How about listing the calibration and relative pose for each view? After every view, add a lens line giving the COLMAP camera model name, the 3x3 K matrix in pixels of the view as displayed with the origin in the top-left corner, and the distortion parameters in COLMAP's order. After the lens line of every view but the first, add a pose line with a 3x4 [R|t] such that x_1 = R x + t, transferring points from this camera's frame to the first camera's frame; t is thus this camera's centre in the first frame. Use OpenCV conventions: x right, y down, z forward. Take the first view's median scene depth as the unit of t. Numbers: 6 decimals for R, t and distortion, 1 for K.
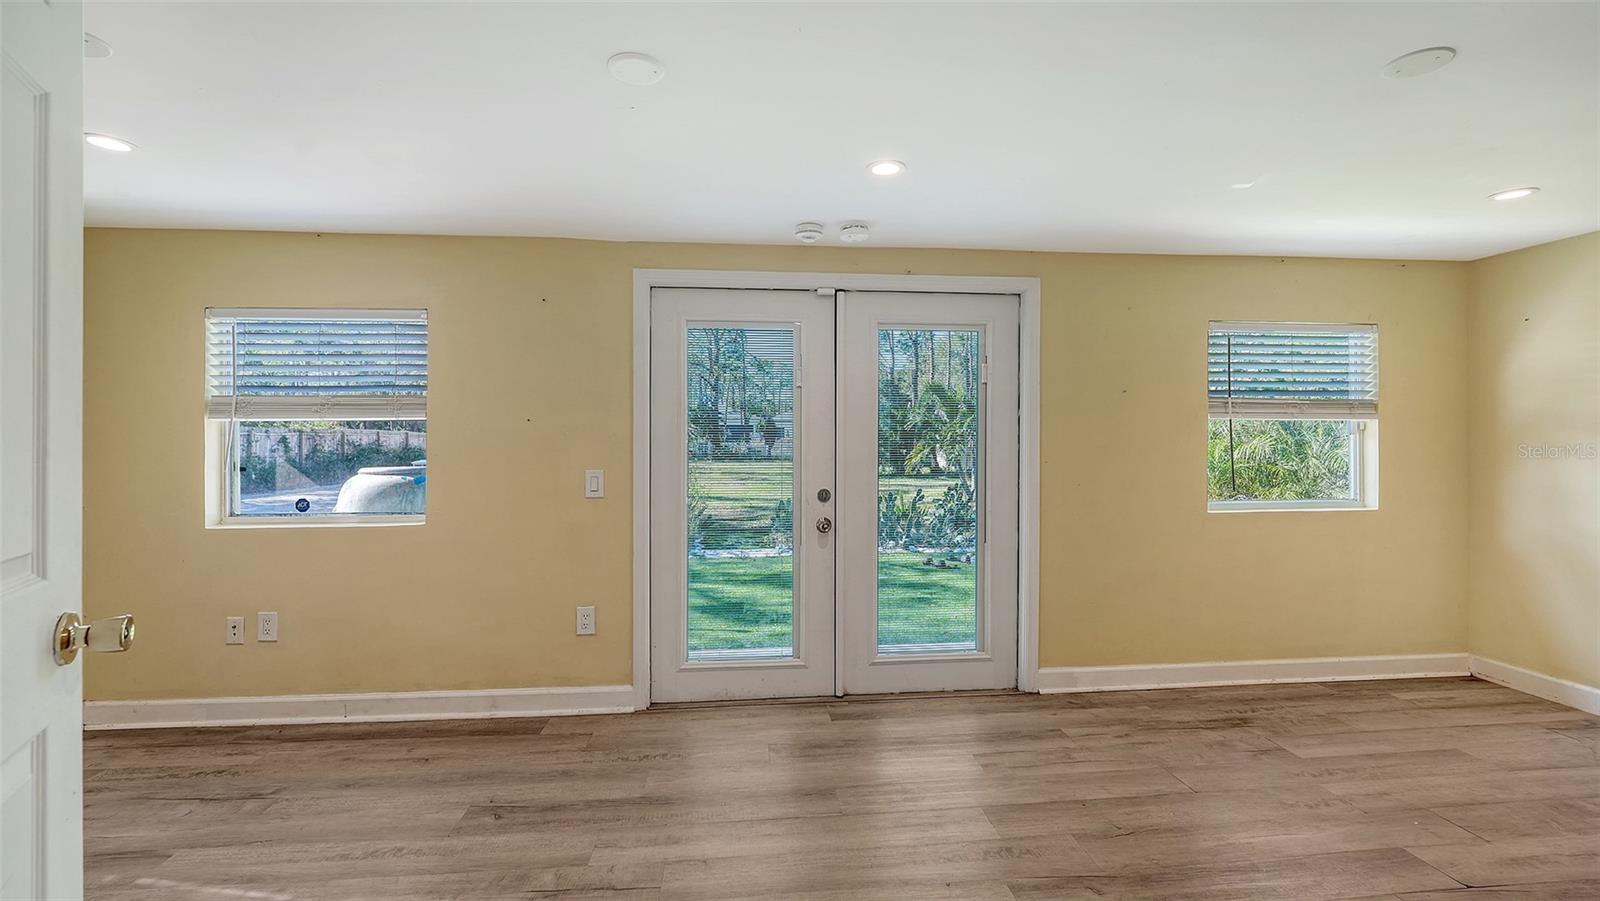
lens RADIAL K [[660.8, 0, 796.5], [0, 660.8, 437.2], [0, 0, 1]] dist [-0.009945, 0.000513]
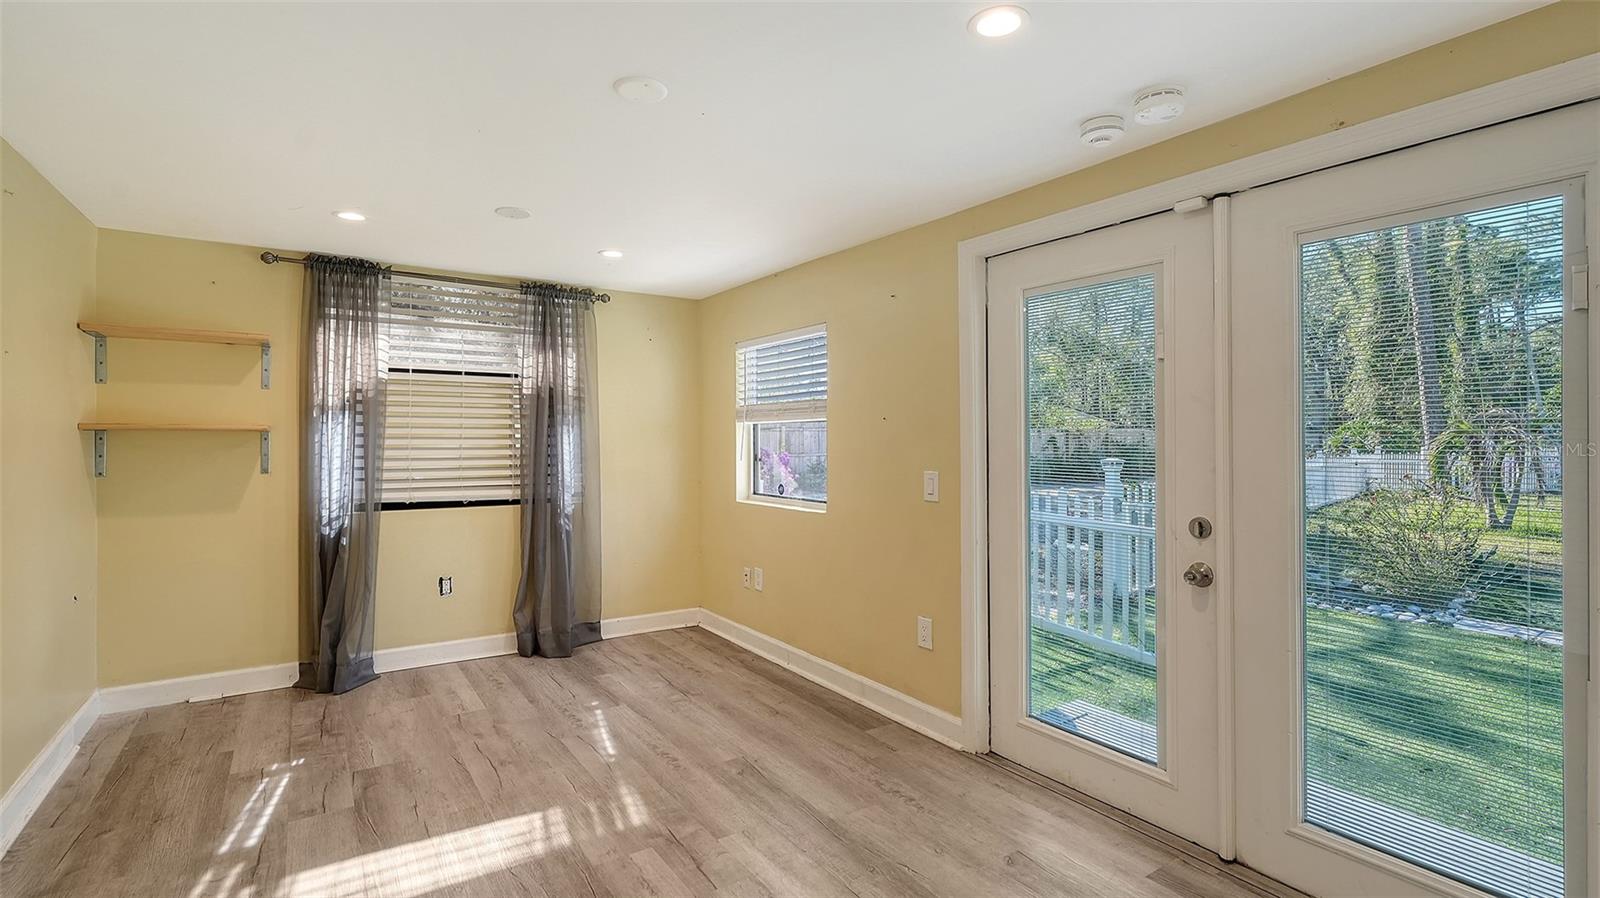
lens RADIAL K [[723.7, 0, 801.0], [0, 723.7, 442.3], [0, 0, 1]] dist [0.000492, 0.000227]
pose [[0.490118, 0.007771, -0.871621, 0.499002], [-0.001673, 0.999967, 0.007974, 0.001410], [0.871654, -0.002450, 0.490115, 0.359628]]
